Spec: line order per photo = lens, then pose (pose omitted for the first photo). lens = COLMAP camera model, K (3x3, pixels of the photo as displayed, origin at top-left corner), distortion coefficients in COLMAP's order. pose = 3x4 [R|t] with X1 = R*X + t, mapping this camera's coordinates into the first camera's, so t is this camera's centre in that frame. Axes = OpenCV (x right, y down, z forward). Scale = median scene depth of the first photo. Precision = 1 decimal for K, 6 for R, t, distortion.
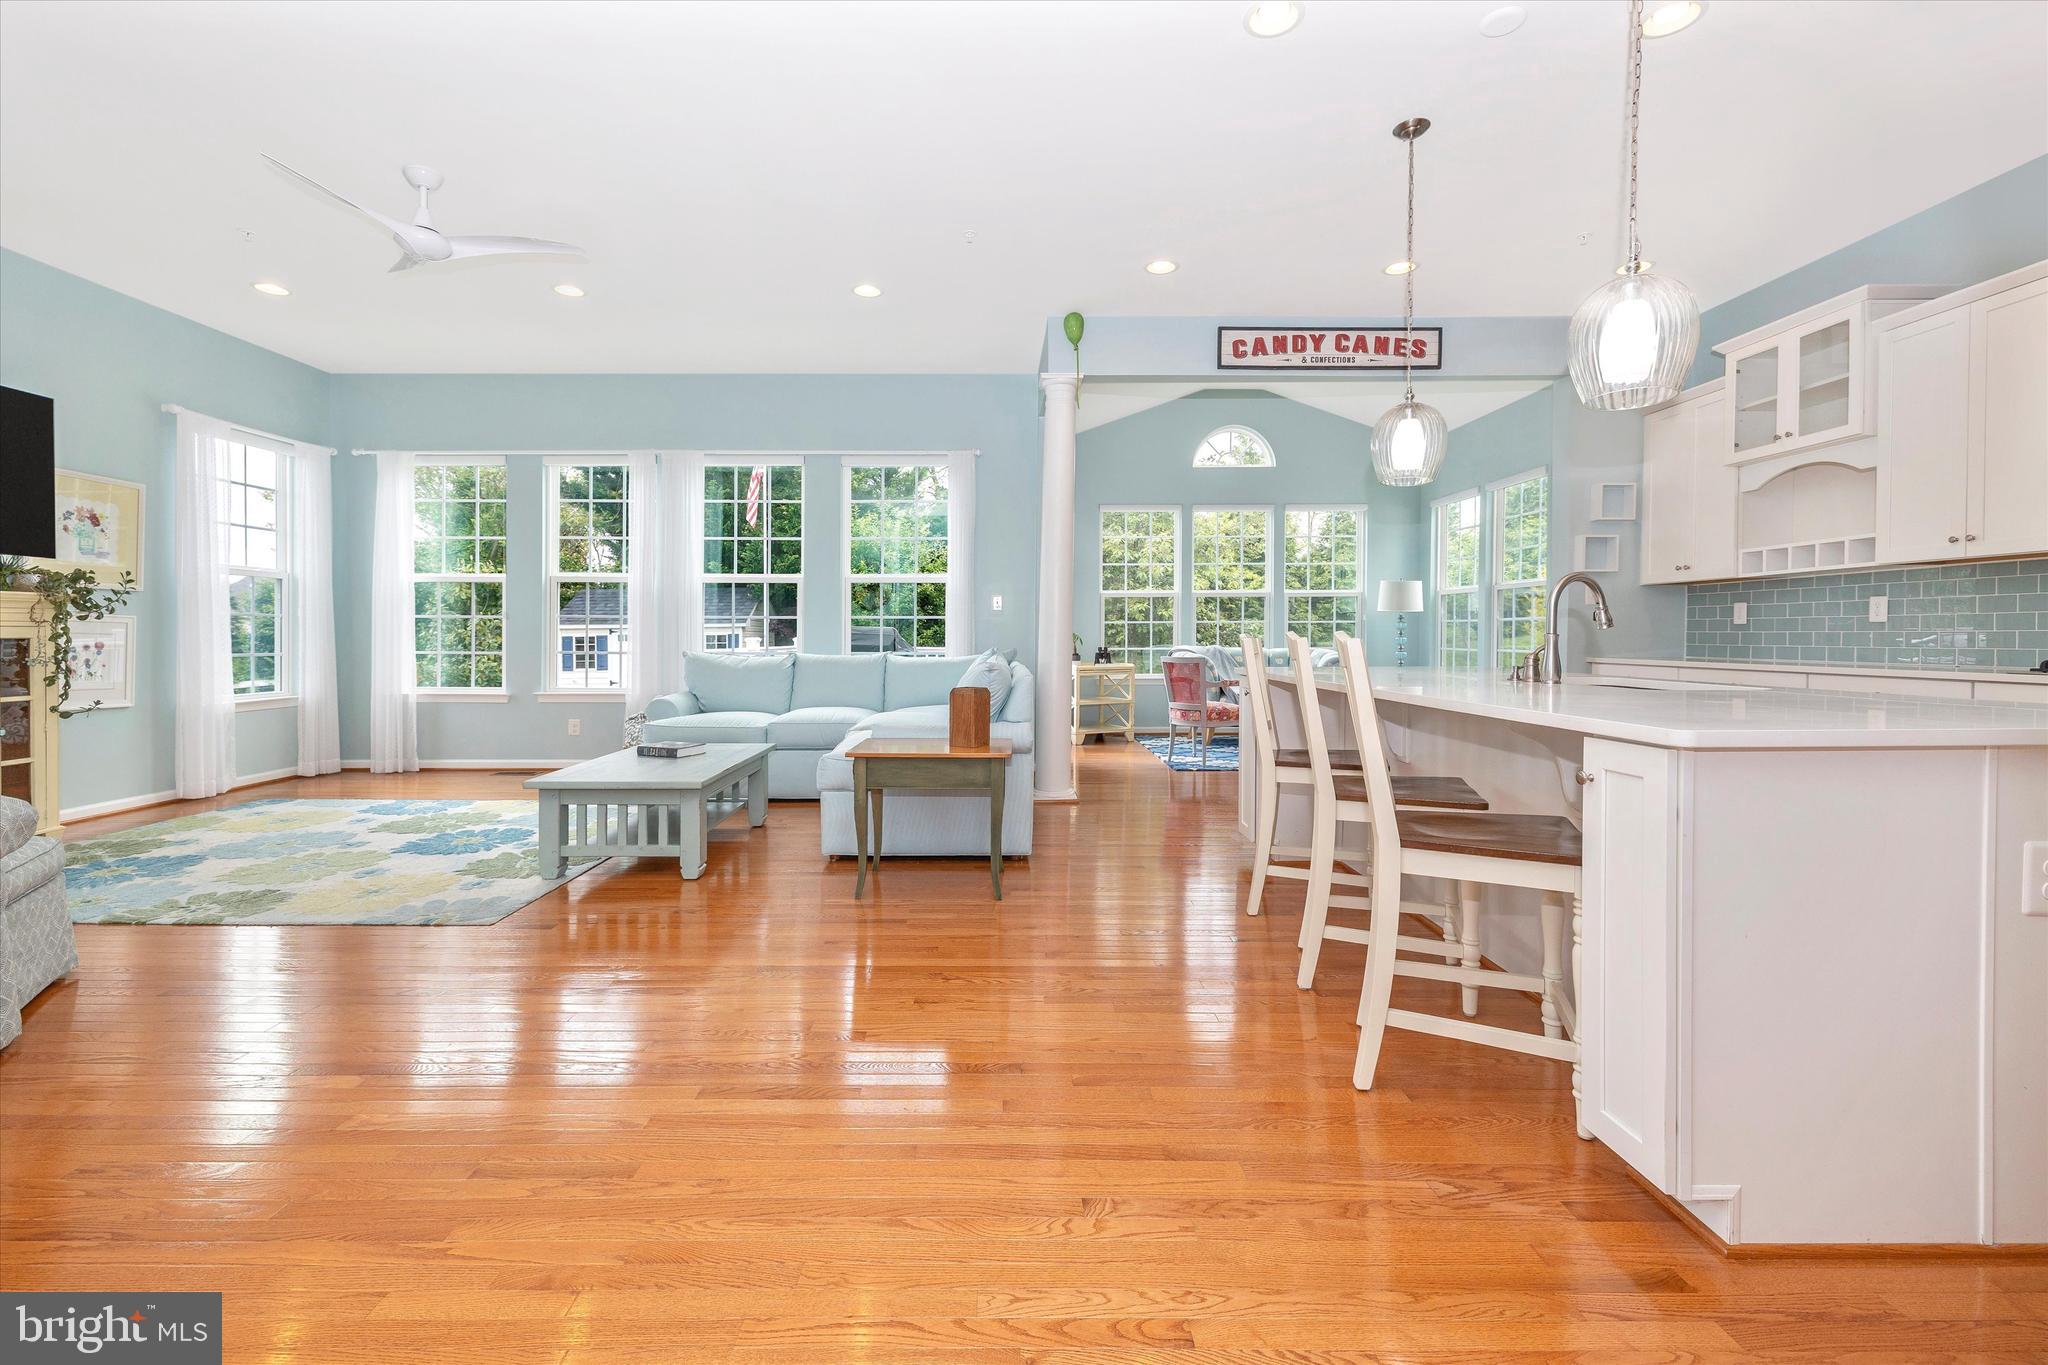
lens RADIAL K [[867.6, 0, 1013.9], [0, 867.6, 650.1], [0, 0, 1]] dist [-0.002989, -0.000087]
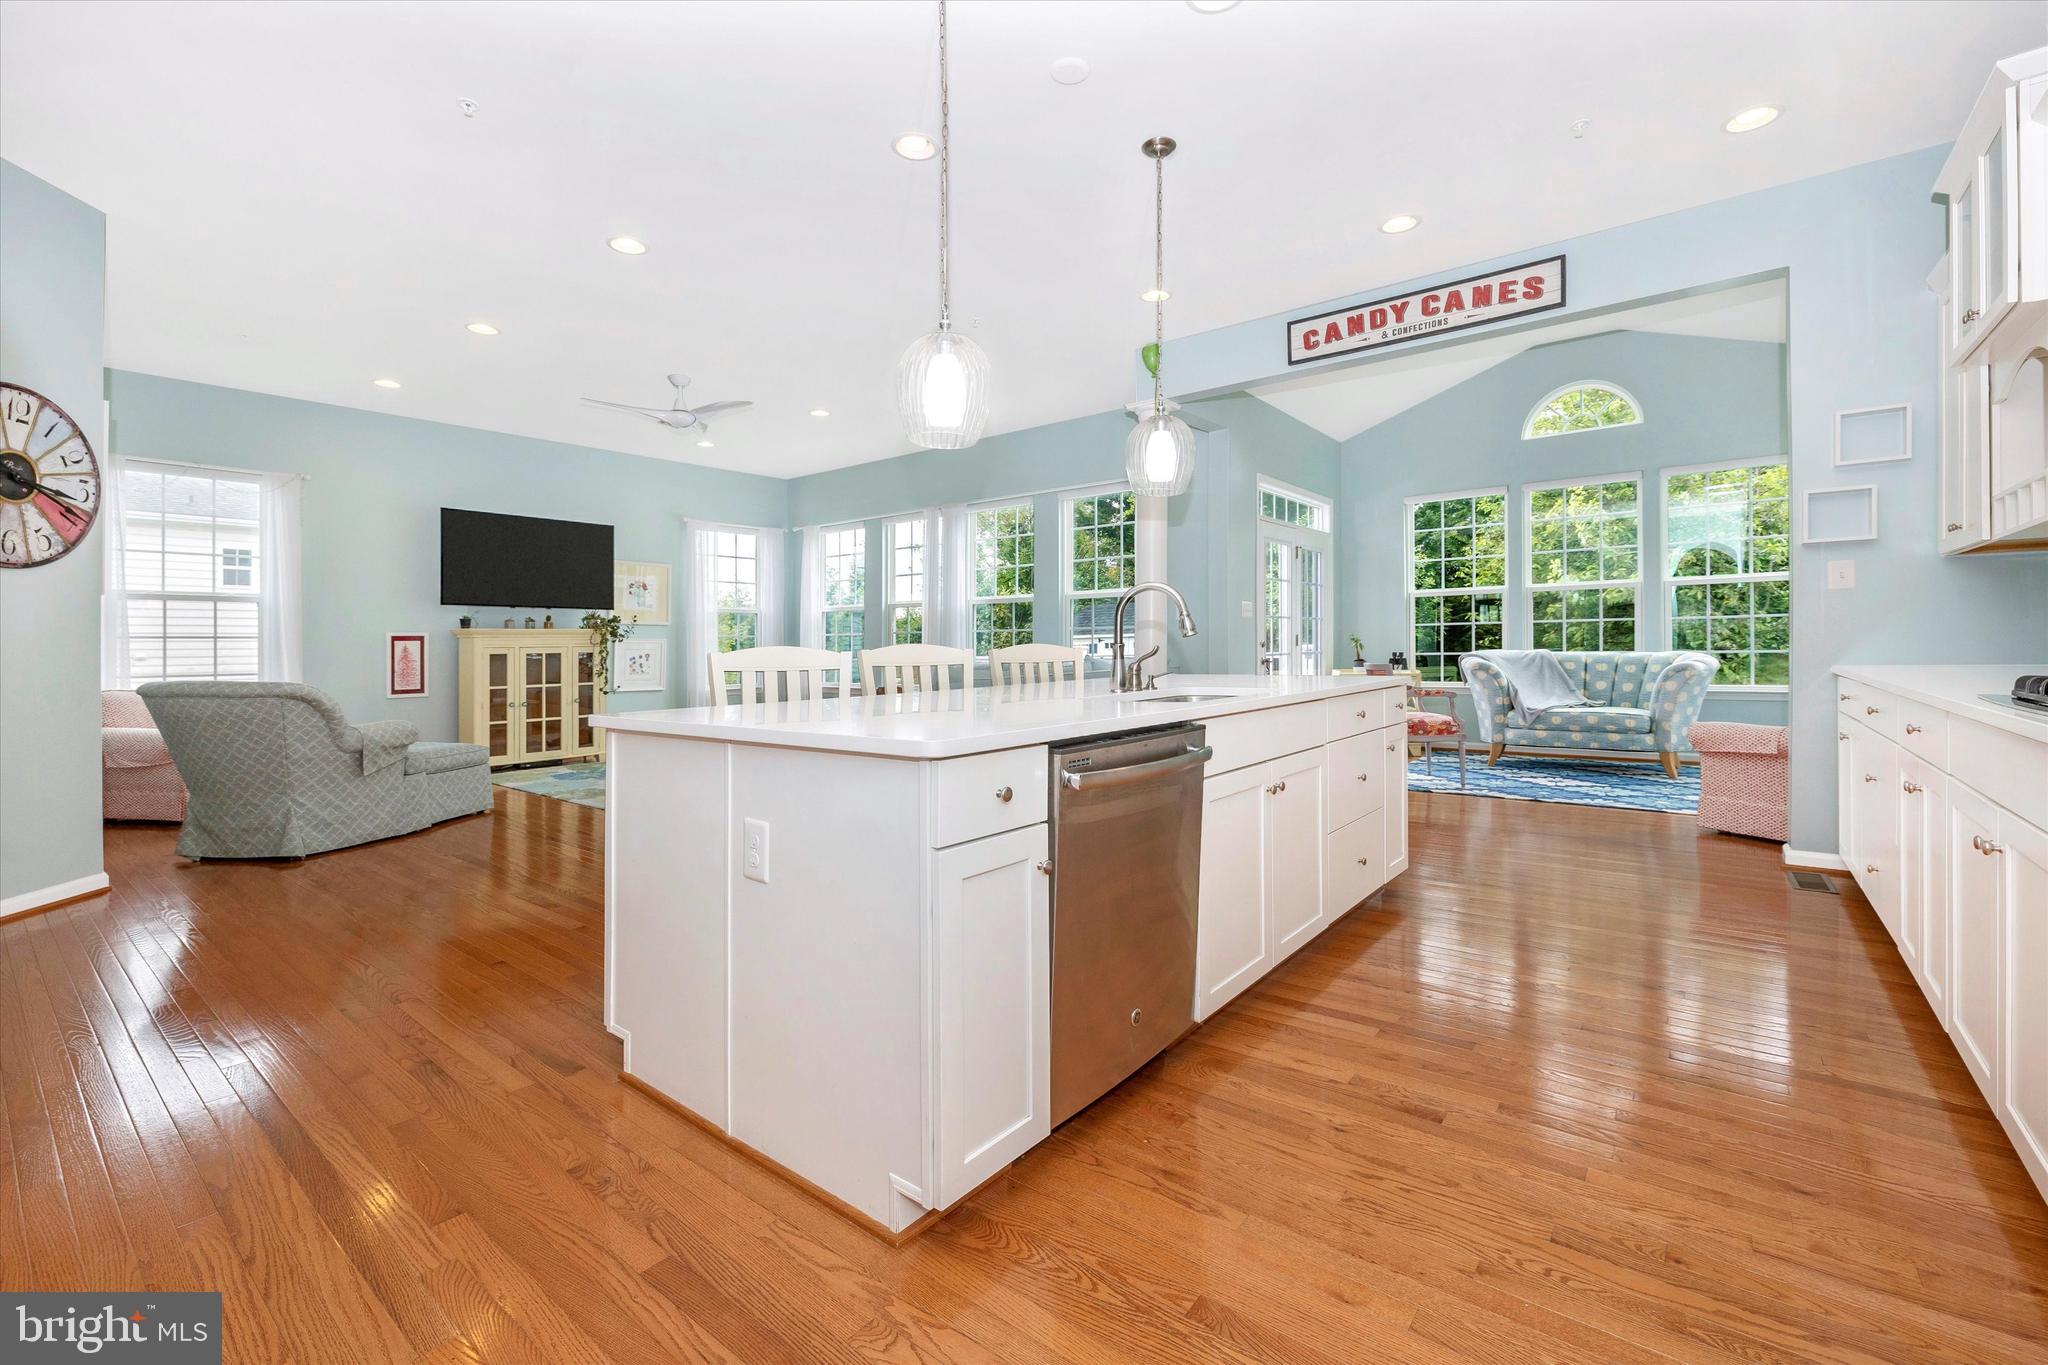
lens RADIAL K [[867.6, 0, 1013.9], [0, 867.6, 650.1], [0, 0, 1]] dist [-0.002989, -0.000087]
pose [[0.776072, -0.006245, -0.630613, 0.602073], [0.003607, 0.999979, -0.005465, -0.003647], [0.630634, 0.001966, 0.776078, 0.058084]]
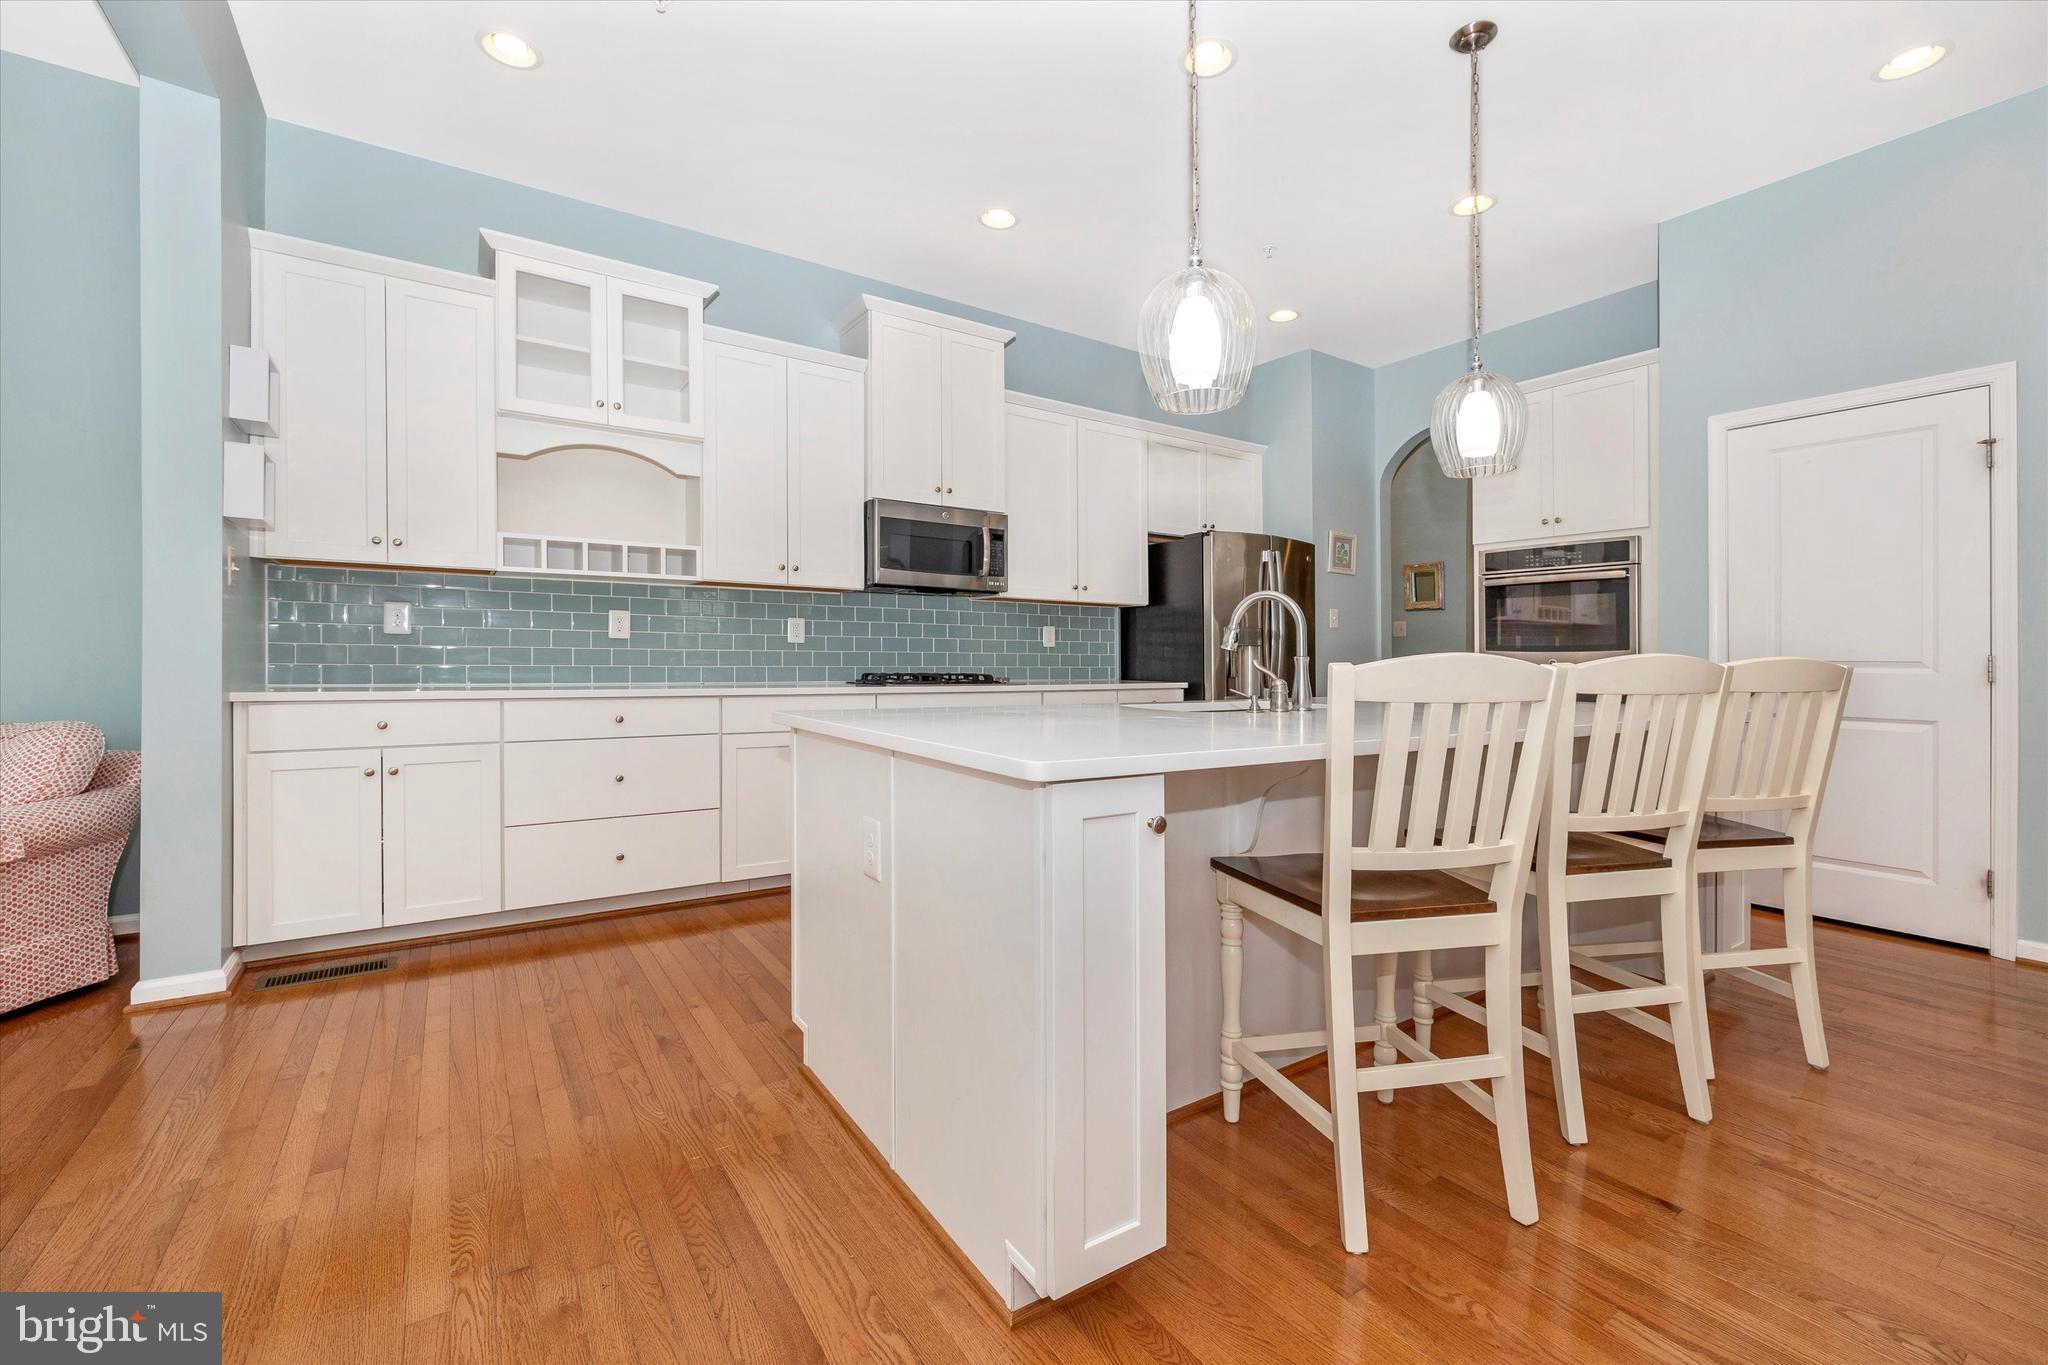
lens RADIAL K [[846.9, 0, 1038.4], [0, 846.9, 656.3], [0, 0, 1]] dist [0.000561, 0.000110]
pose [[-0.539513, -0.001214, 0.841976, 0.009236], [0.003412, 0.999988, 0.003628, -0.012433], [-0.841970, 0.004830, -0.539502, 0.879595]]
